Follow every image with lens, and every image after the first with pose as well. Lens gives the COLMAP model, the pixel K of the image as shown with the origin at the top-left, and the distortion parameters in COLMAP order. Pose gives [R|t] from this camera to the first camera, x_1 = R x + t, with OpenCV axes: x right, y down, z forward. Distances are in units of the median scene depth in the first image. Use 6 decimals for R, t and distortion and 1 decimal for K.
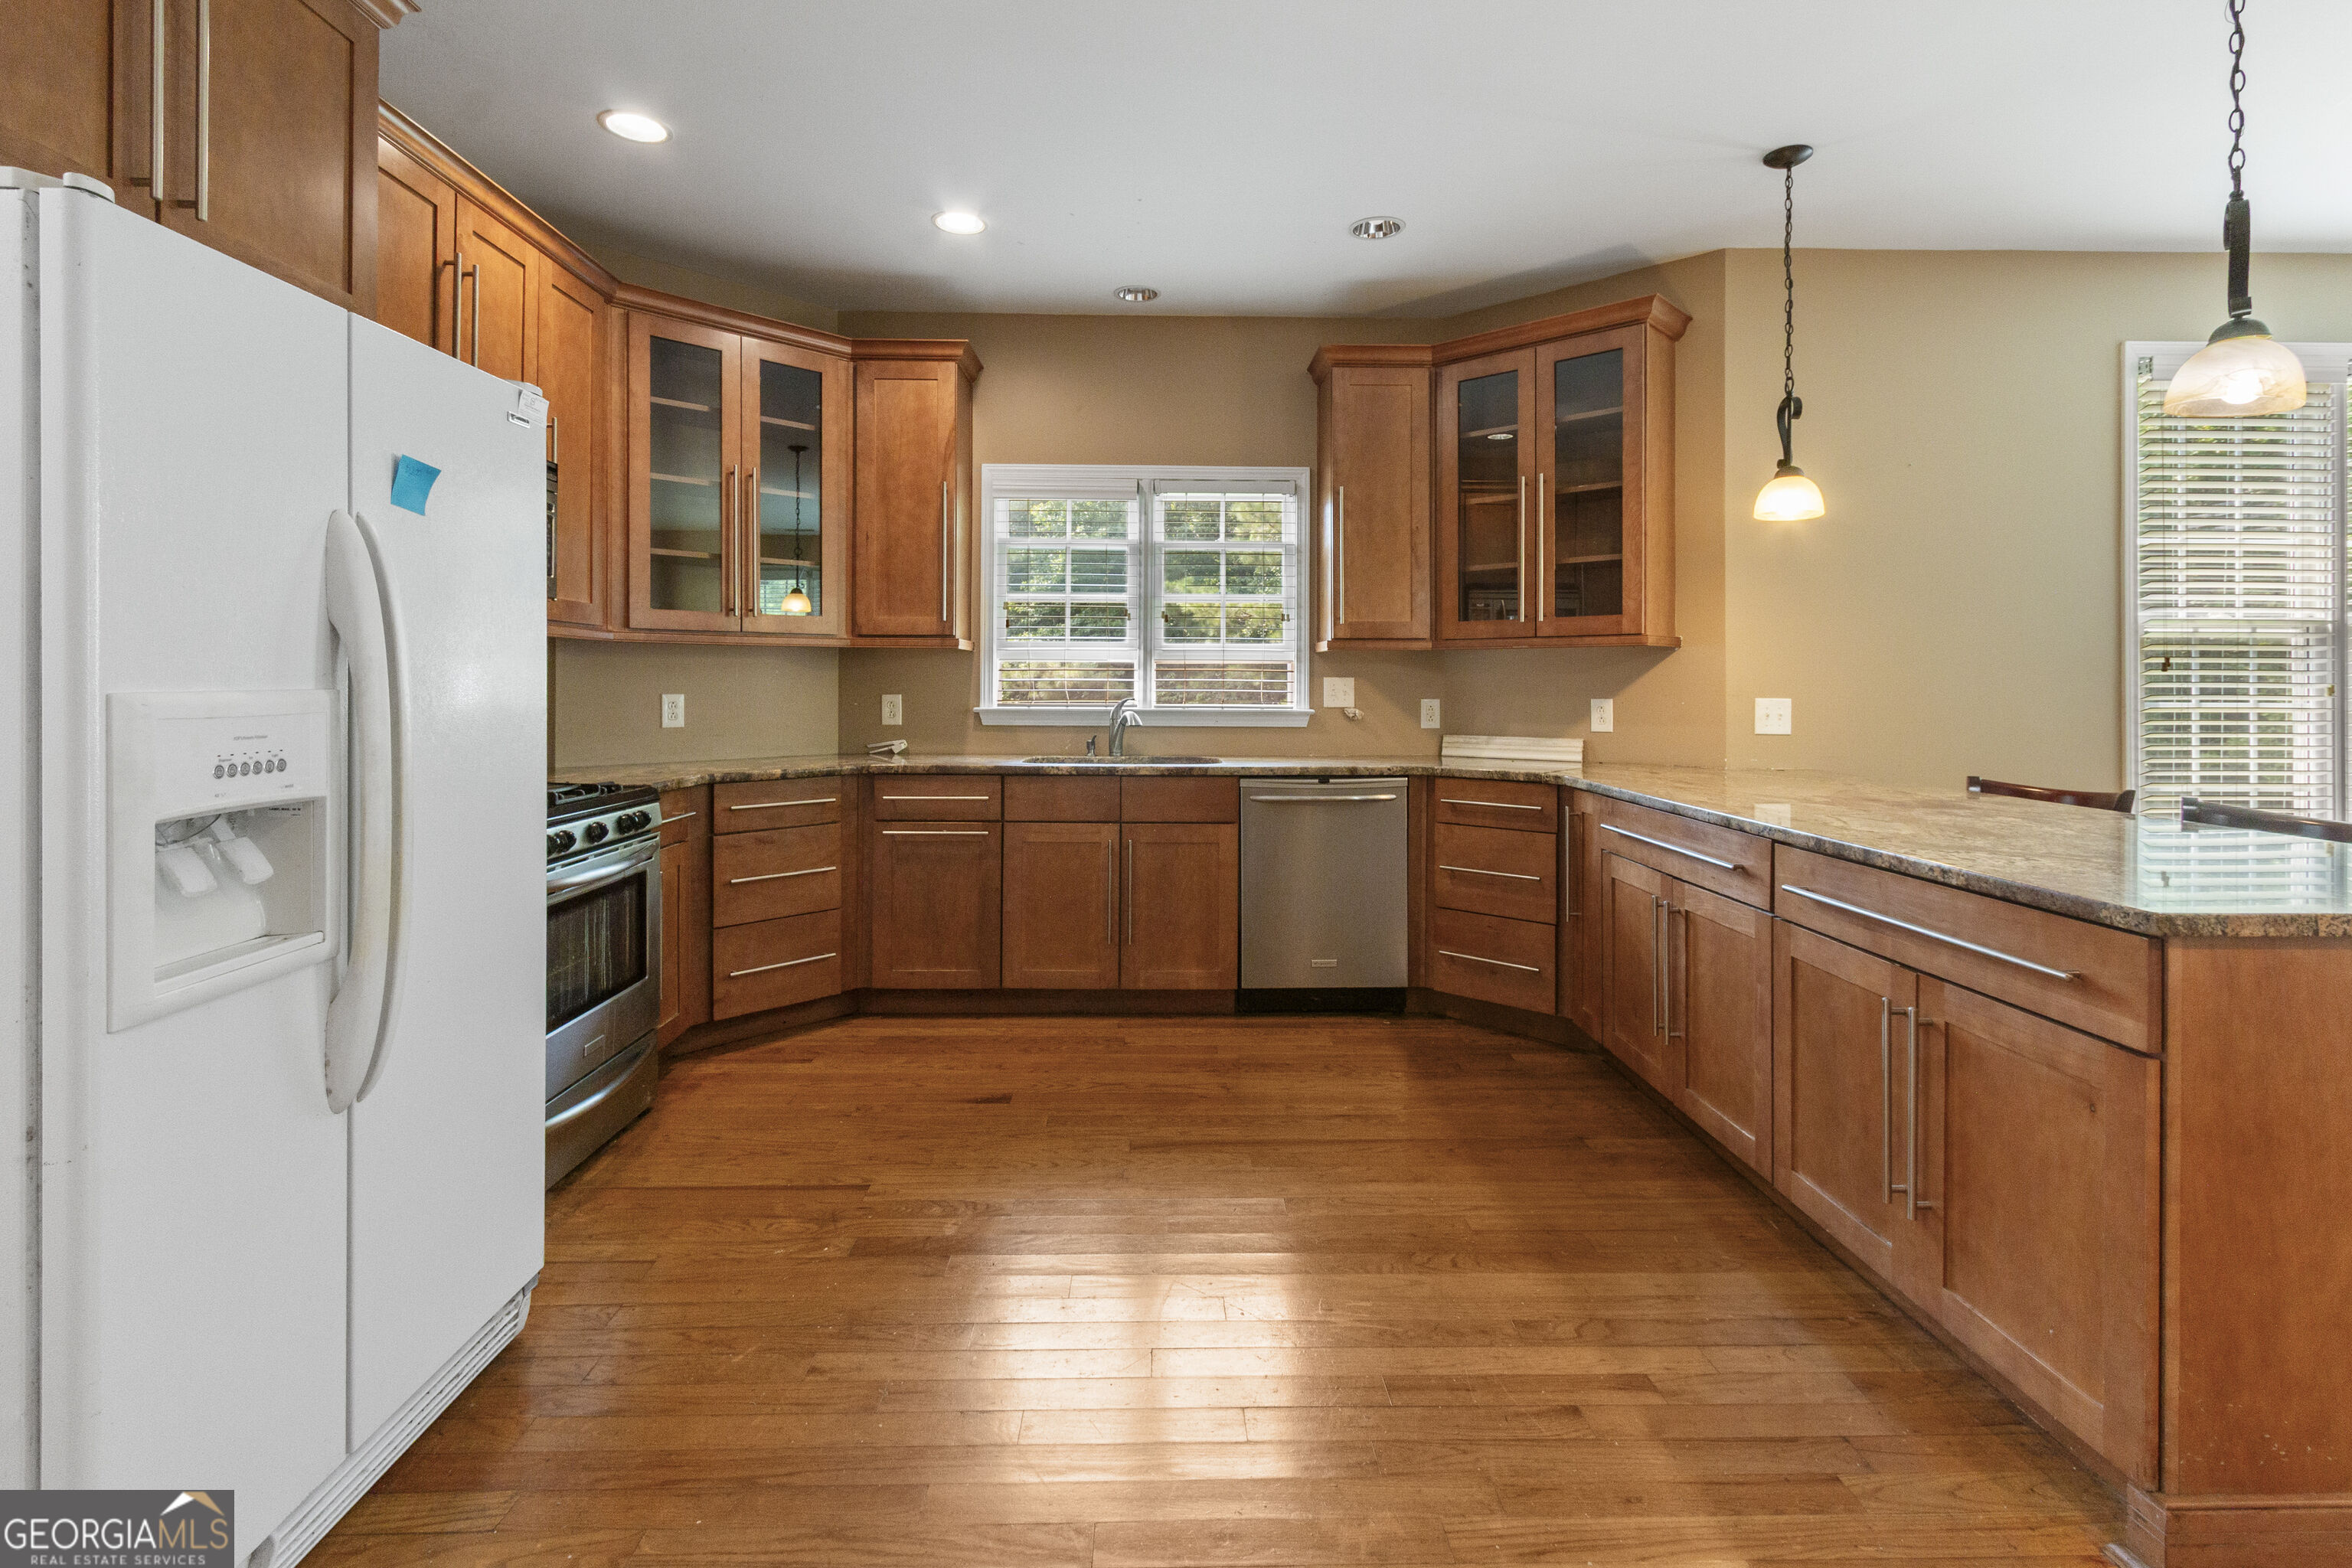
lens RADIAL K [[1090.5, 0, 1176.6], [0, 1090.5, 672.4], [0, 0, 1]] dist [0.006032, -0.002868]
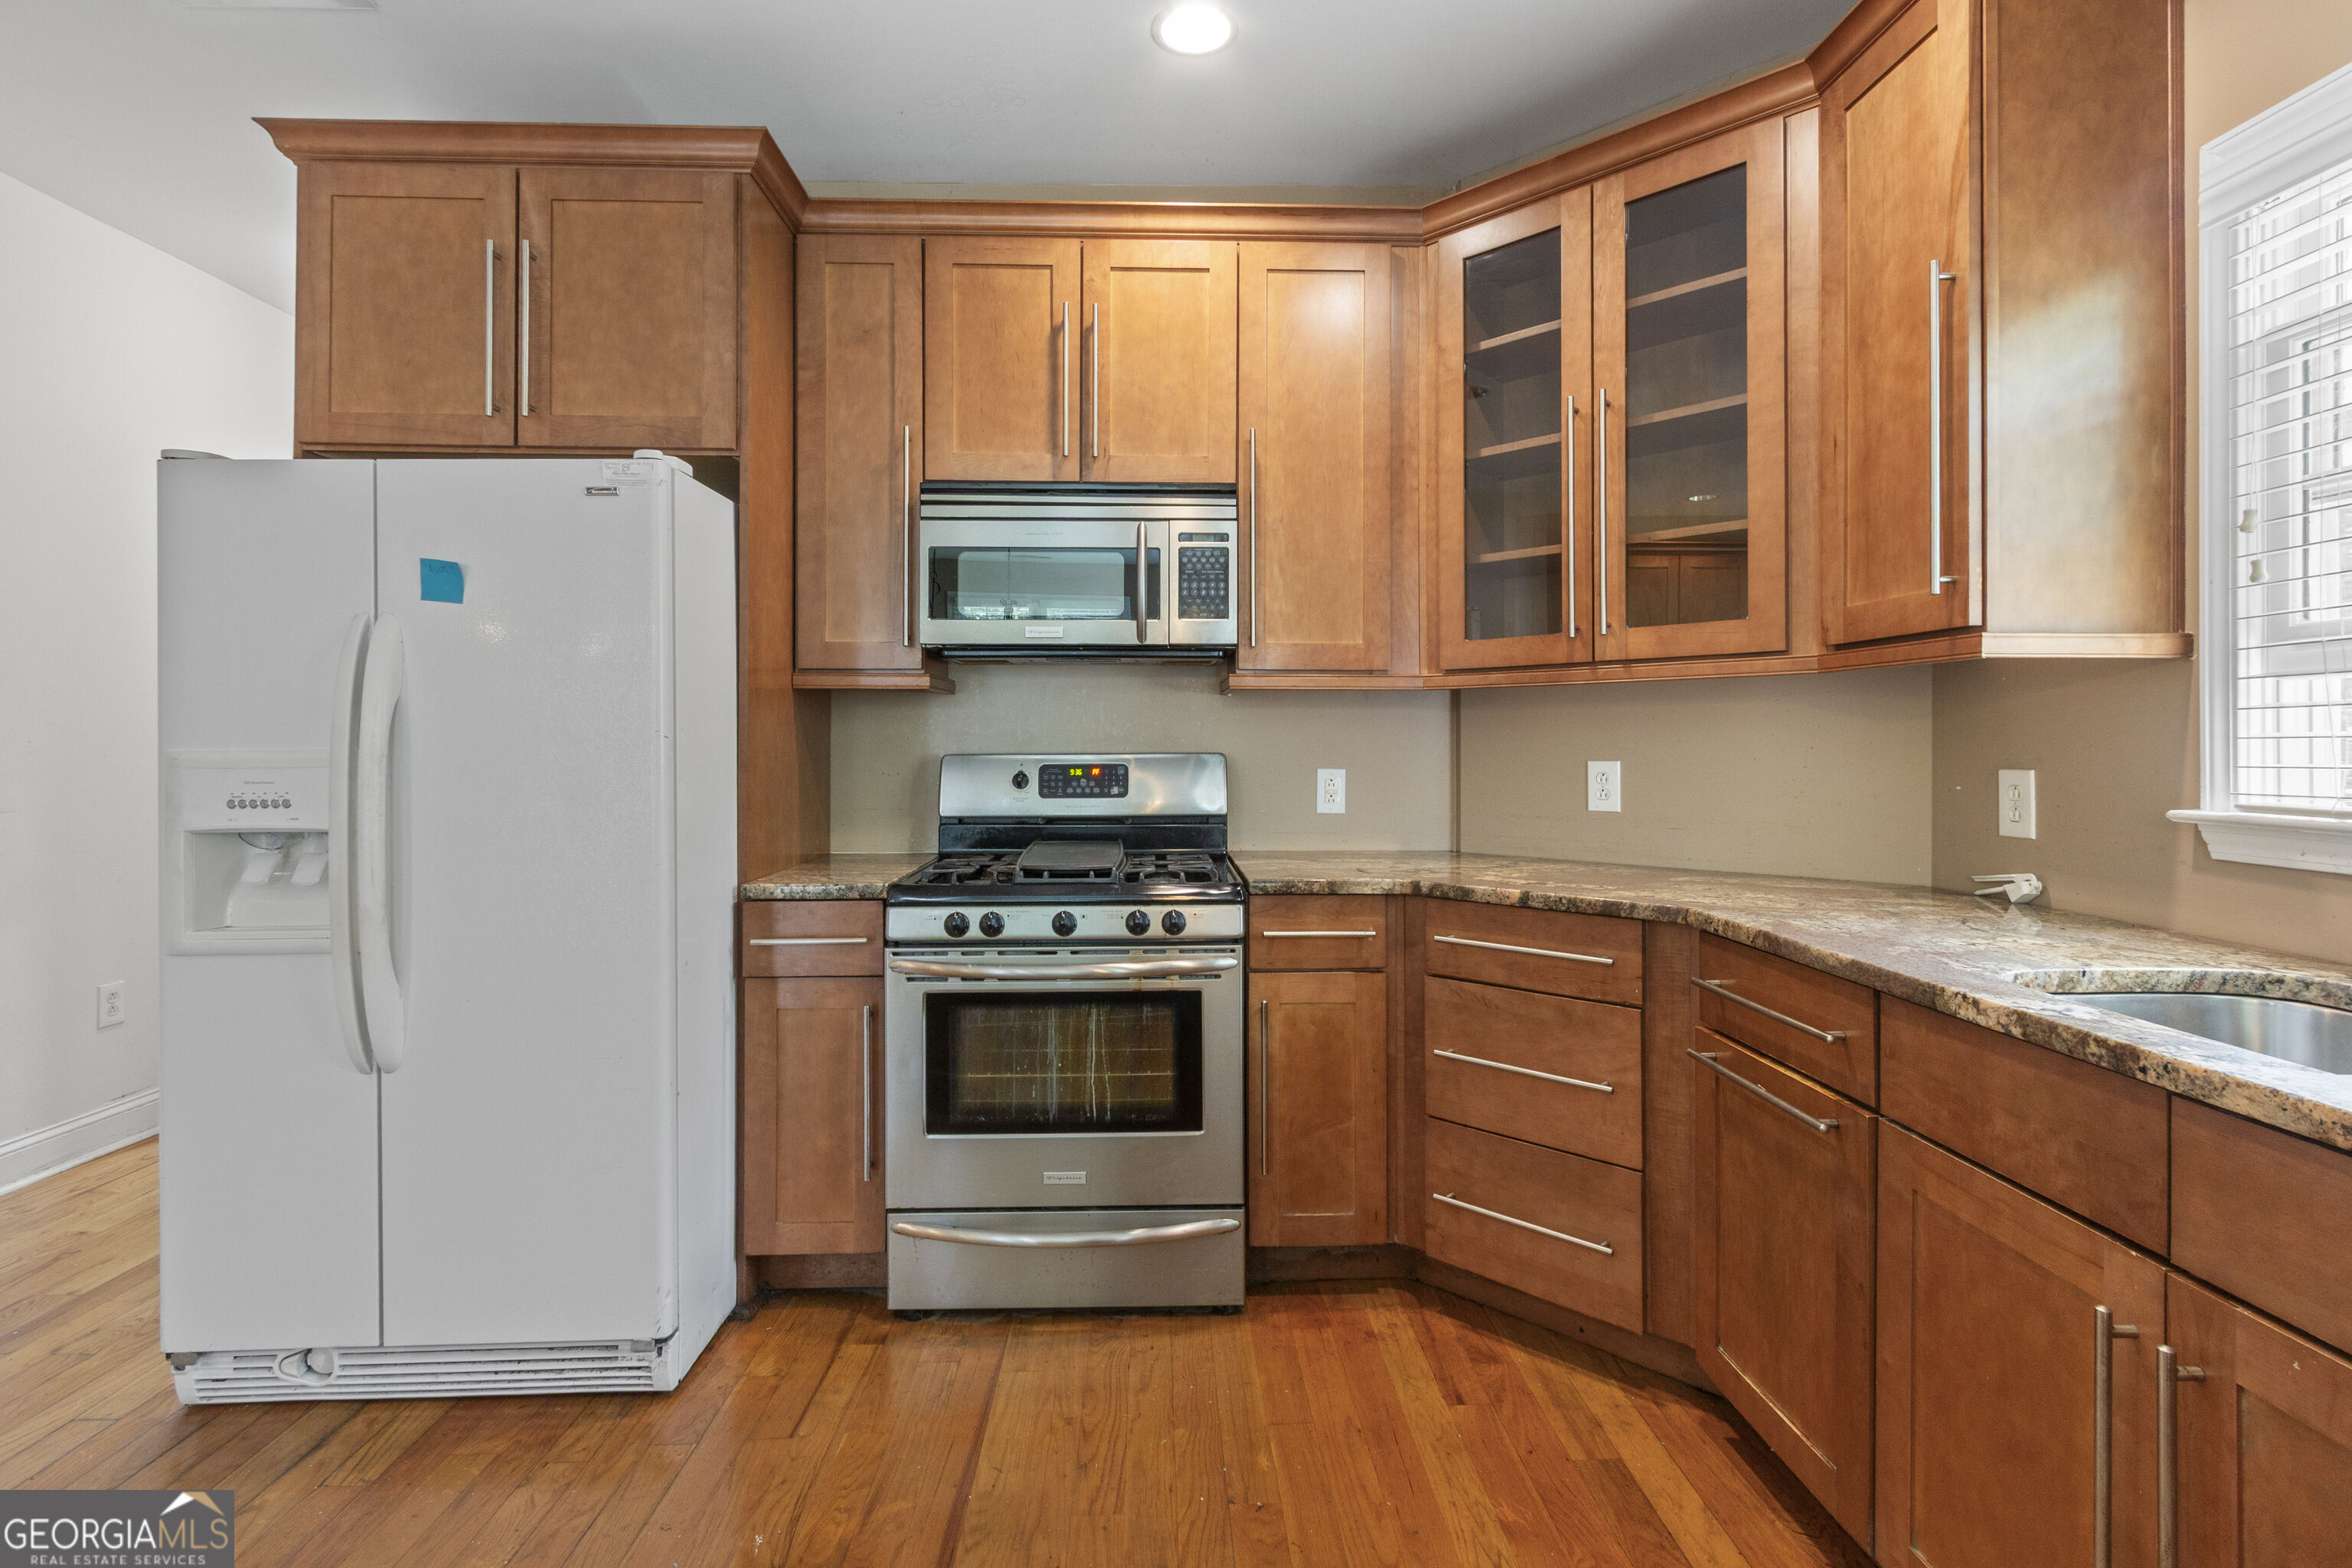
lens RADIAL K [[1090.5, 0, 1178.5], [0, 1090.5, 734.2], [0, 0, 1]] dist [0.006032, -0.002868]
pose [[0.006777, -0.012233, -0.999902, 0.218902], [0.010547, 0.999870, -0.012161, 0.008861], [0.999921, -0.010463, 0.006905, 0.774496]]
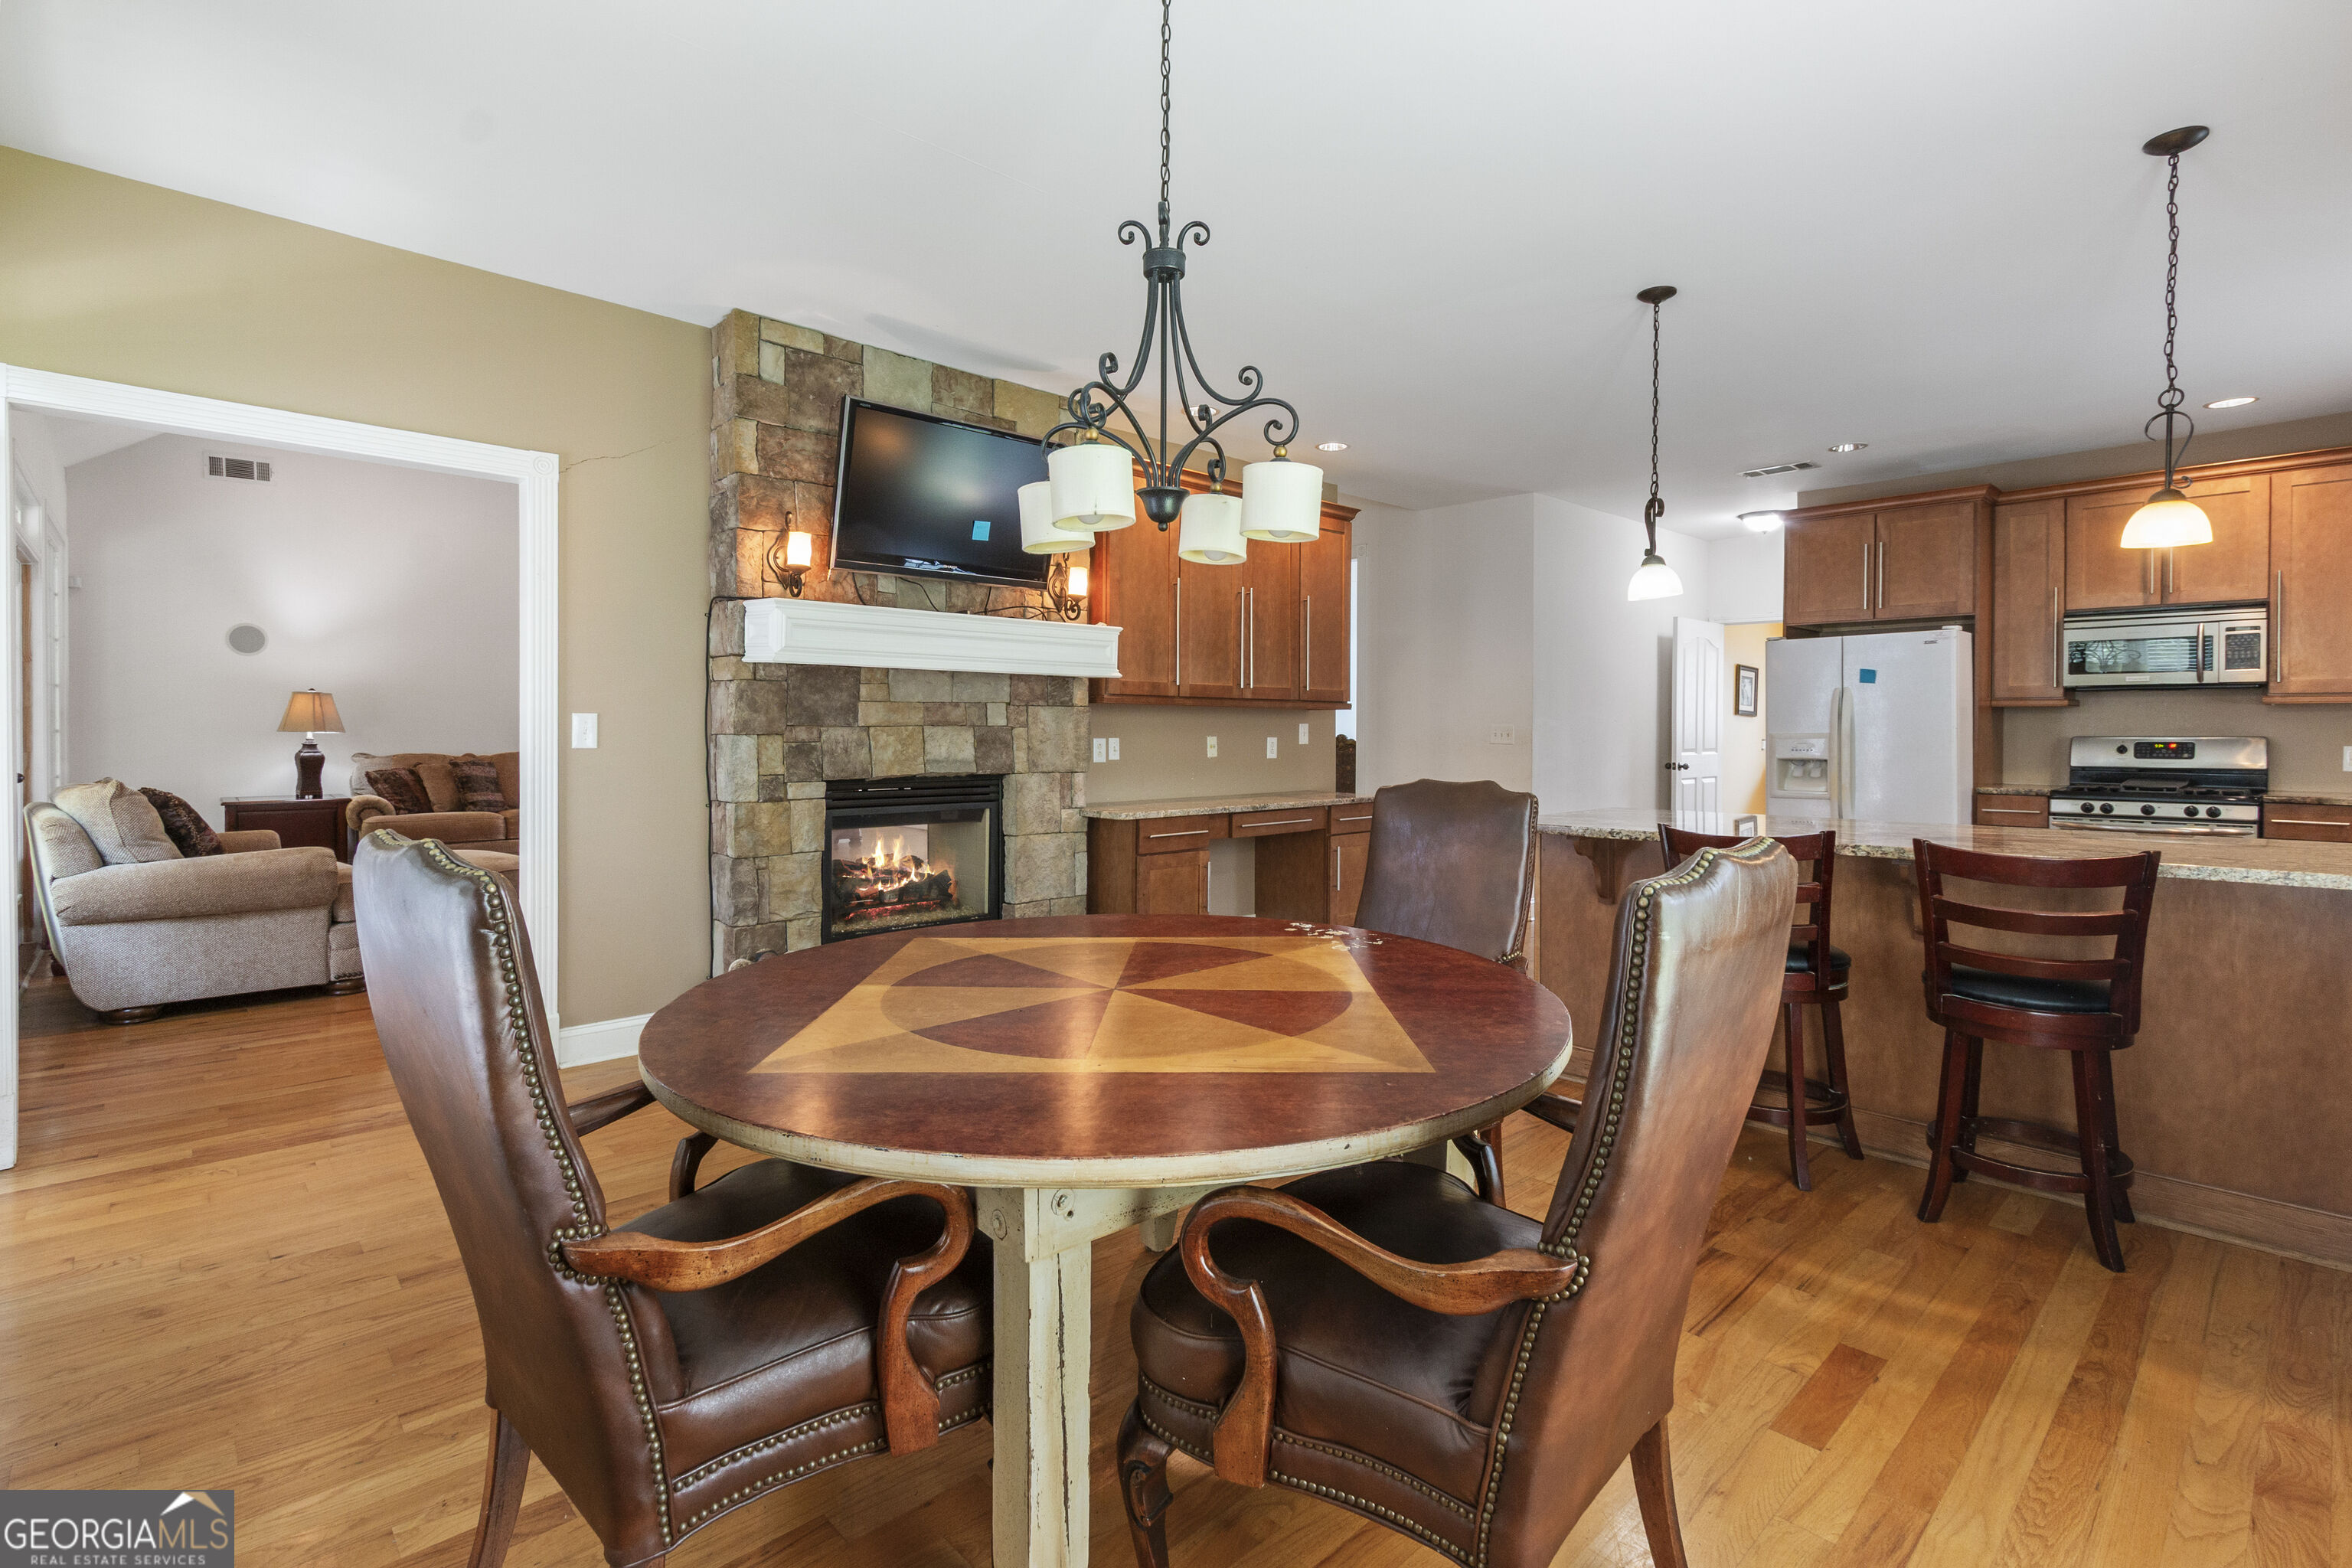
lens RADIAL K [[1090.5, 0, 1176.2], [0, 1090.5, 739.4], [0, 0, 1]] dist [0.006032, -0.002868]
pose [[-0.749167, 0.001752, -0.662379, 1.446725], [0.003775, 0.999992, -0.001625, 0.013885], [0.662371, -0.003718, -0.749167, 0.936564]]
